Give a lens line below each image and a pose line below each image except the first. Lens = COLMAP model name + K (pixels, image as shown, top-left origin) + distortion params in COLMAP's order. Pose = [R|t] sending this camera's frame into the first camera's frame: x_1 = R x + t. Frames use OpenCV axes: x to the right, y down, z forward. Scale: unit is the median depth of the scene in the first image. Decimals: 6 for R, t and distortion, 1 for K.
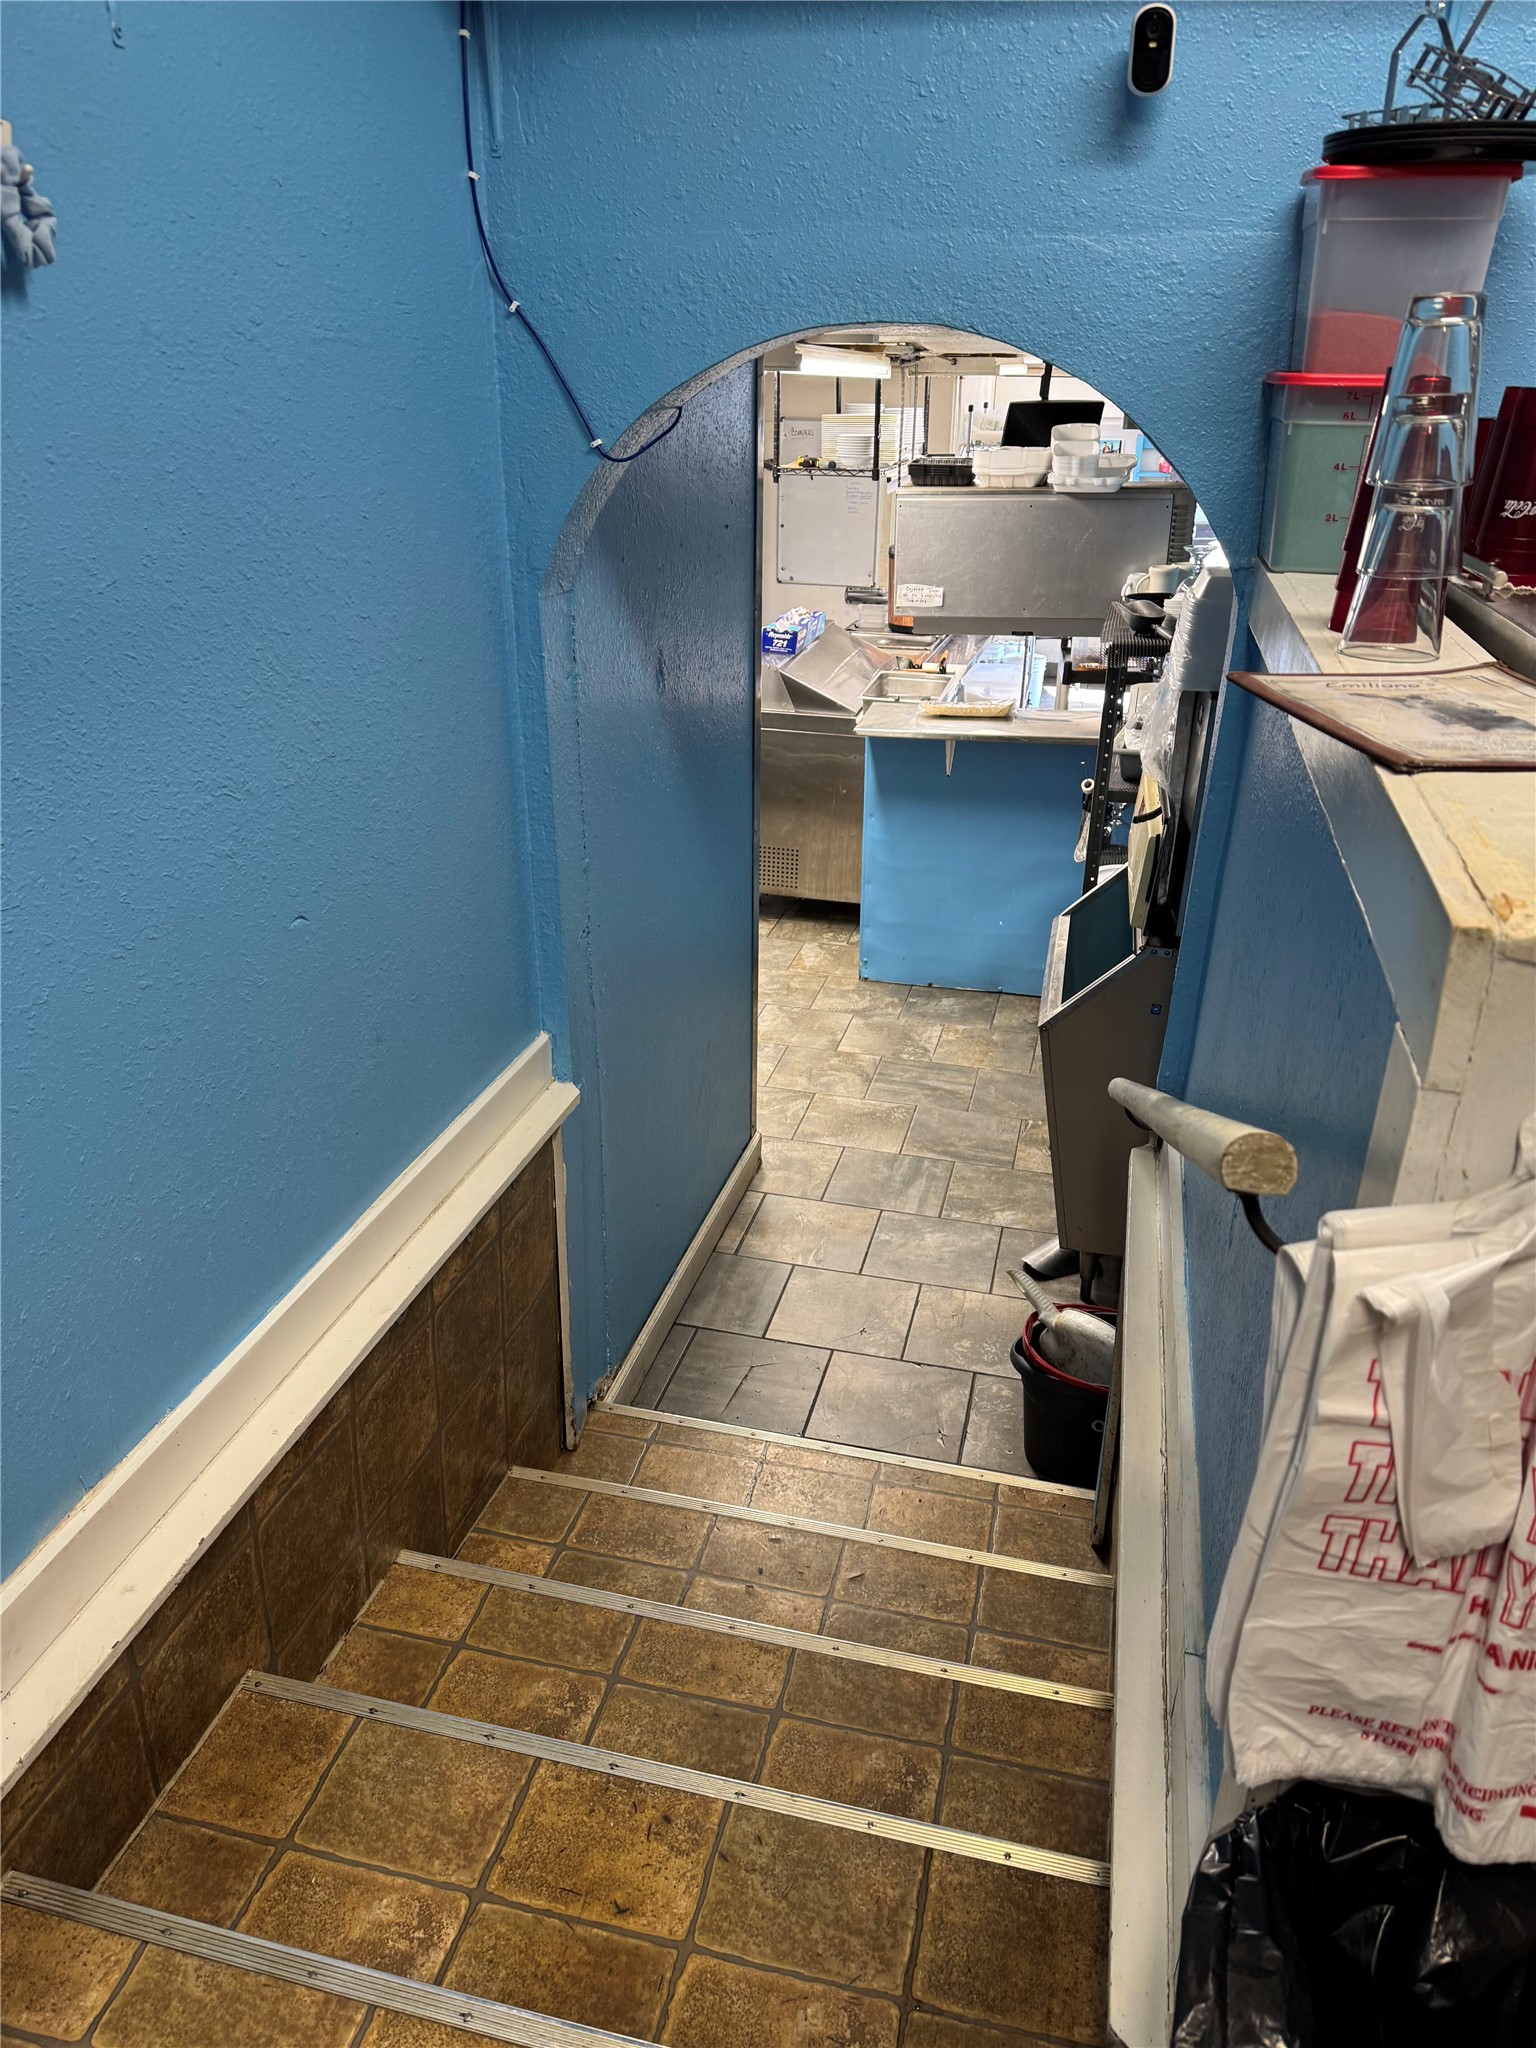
lens RADIAL K [[1374.9, 0, 768.0], [0, 1374.9, 1024.0], [0, 0, 1]] dist [0.105416, -0.123951]
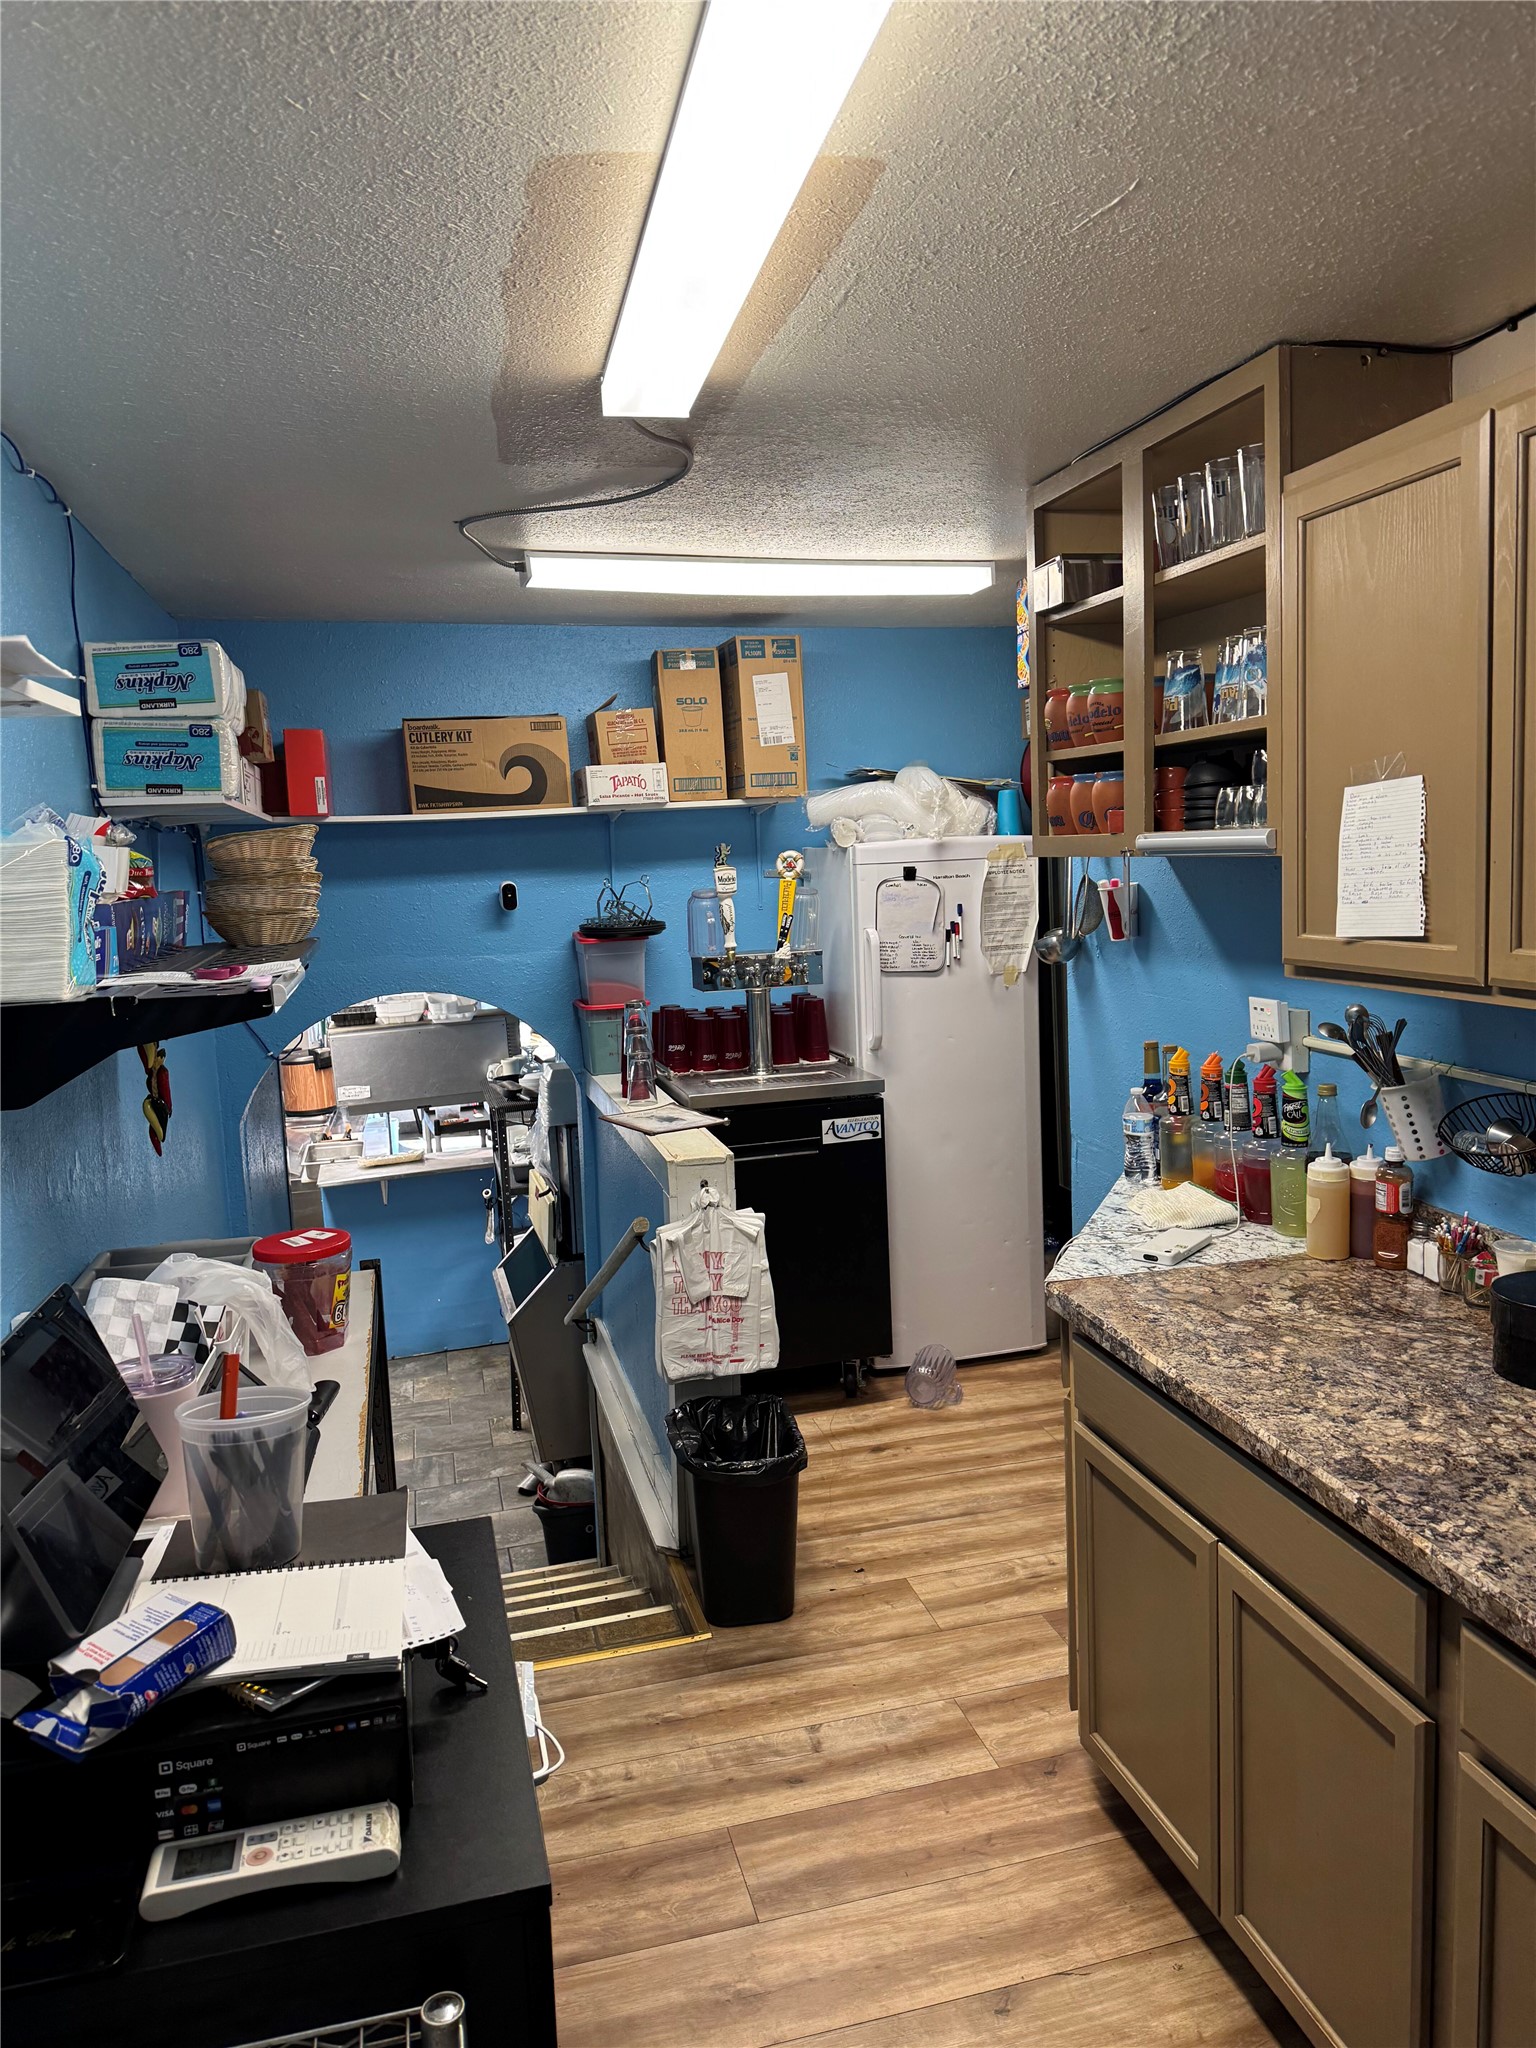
lens RADIAL K [[1374.9, 0, 768.0], [0, 1374.9, 1024.0], [0, 0, 1]] dist [0.105416, -0.123951]
pose [[0.872116, -0.100376, 0.478893, -0.274842], [0.245730, 0.936205, -0.251272, 0.147380], [-0.423120, 0.336816, 0.841145, -0.632964]]
